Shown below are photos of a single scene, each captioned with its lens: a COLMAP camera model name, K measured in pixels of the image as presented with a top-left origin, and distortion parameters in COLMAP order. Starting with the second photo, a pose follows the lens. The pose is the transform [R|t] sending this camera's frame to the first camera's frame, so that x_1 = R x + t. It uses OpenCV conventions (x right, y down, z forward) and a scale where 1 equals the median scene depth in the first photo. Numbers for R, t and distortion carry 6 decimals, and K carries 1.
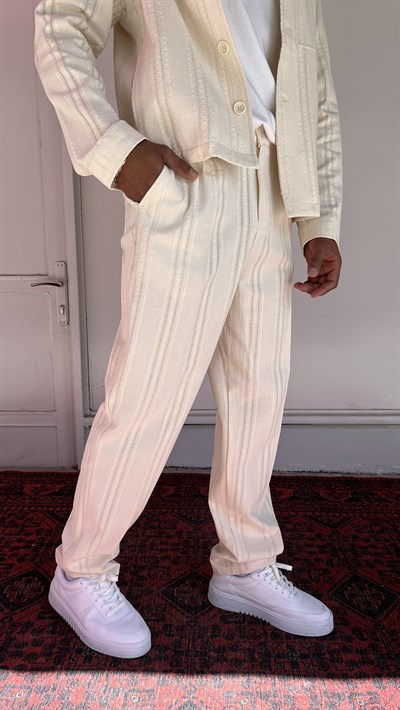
lens RADIAL K [[594.9, 0, 193.4], [0, 594.9, 358.5], [0, 0, 1]] dist [0.103338, -0.133455]
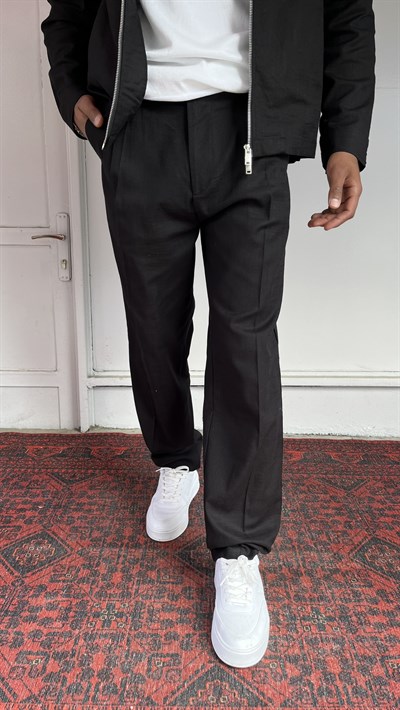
lens RADIAL K [[594.9, 0, 201.0], [0, 594.9, 355.5], [0, 0, 1]] dist [0.103338, -0.133455]
pose [[0.999398, 0.008191, 0.033702, -0.051386], [-0.009775, 0.998842, 0.047102, 0.024484], [-0.033277, -0.047403, 0.998321, 0.054463]]
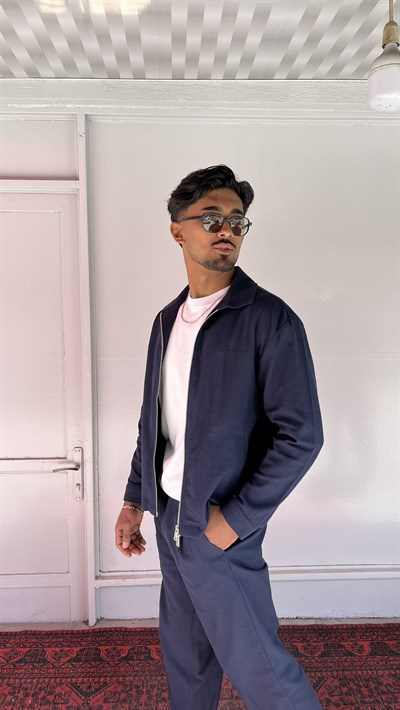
lens RADIAL K [[594.9, 0, 208.9], [0, 594.9, 360.4], [0, 0, 1]] dist [0.103338, -0.133455]
pose [[0.995930, 0.003715, 0.090054, -0.111819], [0.000037, 0.999133, -0.041634, -0.432641], [-0.090130, 0.041468, 0.995066, -0.304078]]
